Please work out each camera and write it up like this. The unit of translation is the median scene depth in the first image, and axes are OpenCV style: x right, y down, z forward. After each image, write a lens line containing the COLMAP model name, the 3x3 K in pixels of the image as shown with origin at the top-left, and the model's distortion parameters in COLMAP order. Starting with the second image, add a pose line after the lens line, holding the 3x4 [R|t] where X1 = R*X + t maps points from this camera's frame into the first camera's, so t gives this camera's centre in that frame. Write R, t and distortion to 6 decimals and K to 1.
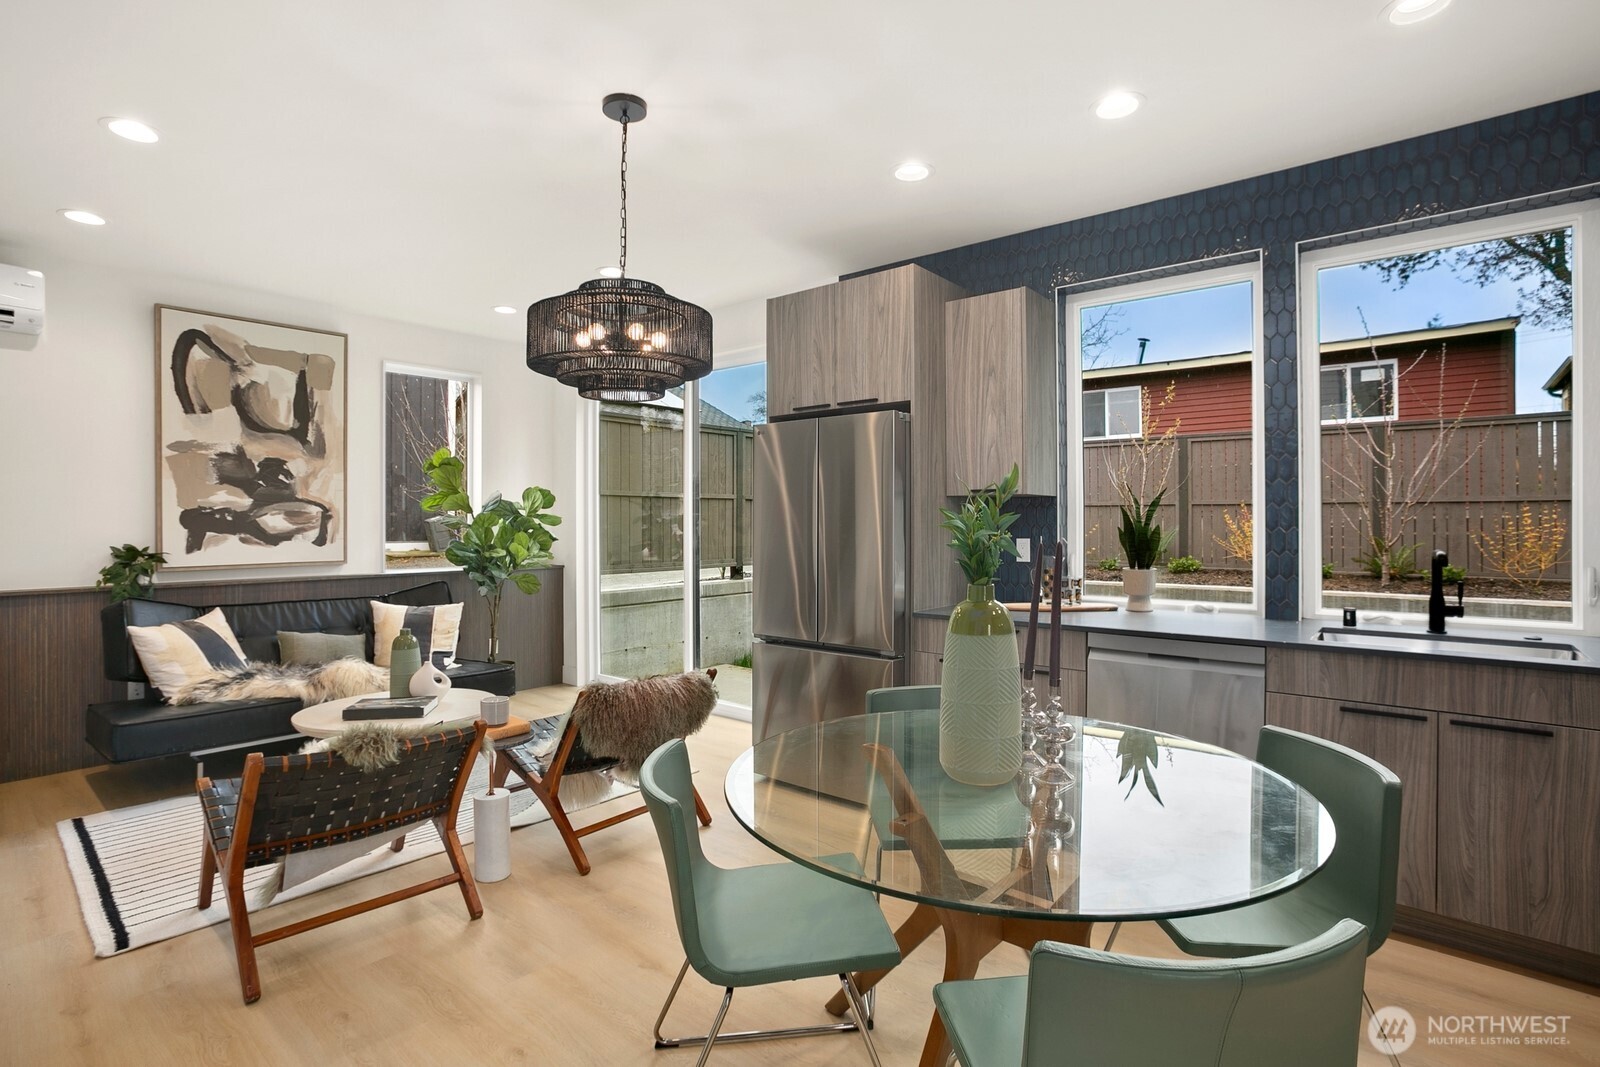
lens RADIAL K [[773.8, 0, 808.5], [0, 773.8, 520.7], [0, 0, 1]] dist [-0.055117, 0.022681]
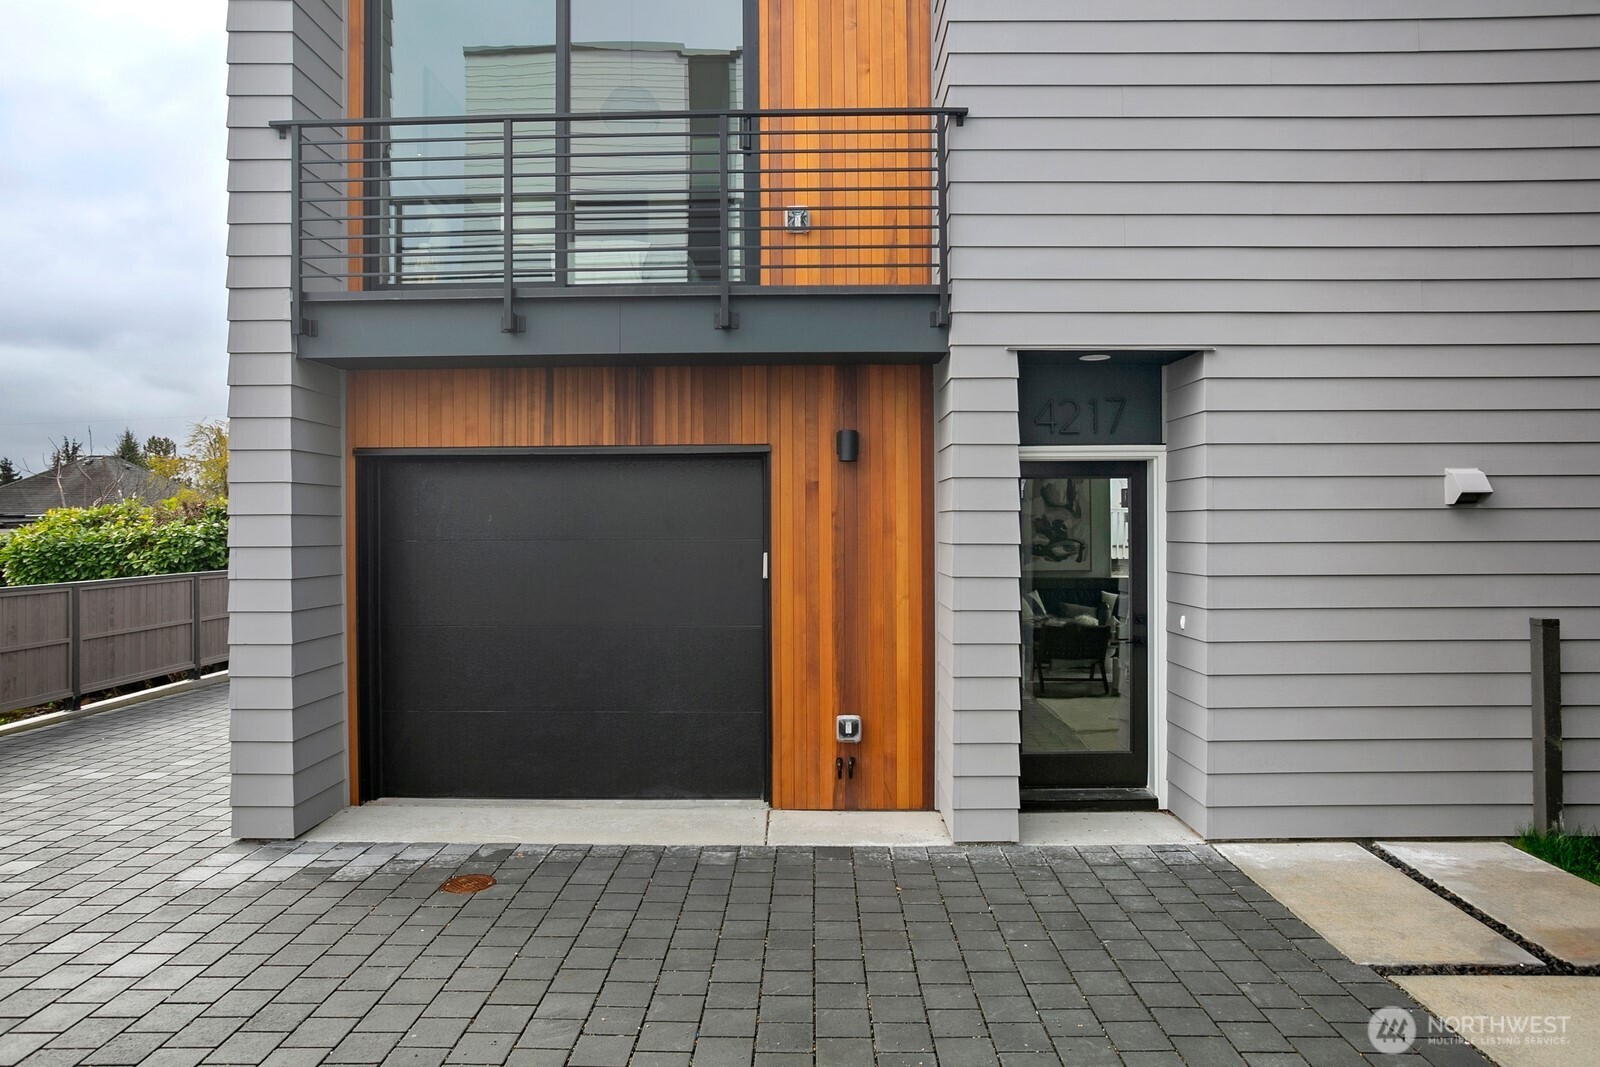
lens RADIAL K [[1032.3, 0, 800.0], [0, 1032.3, 529.5], [0, 0, 1]] dist [0.001459, 0.000229]
pose [[0.624254, -0.004481, -0.781209, 1.049635], [0.004050, 0.999989, -0.002499, -0.050497], [0.781211, -0.001604, 0.624265, -1.305081]]
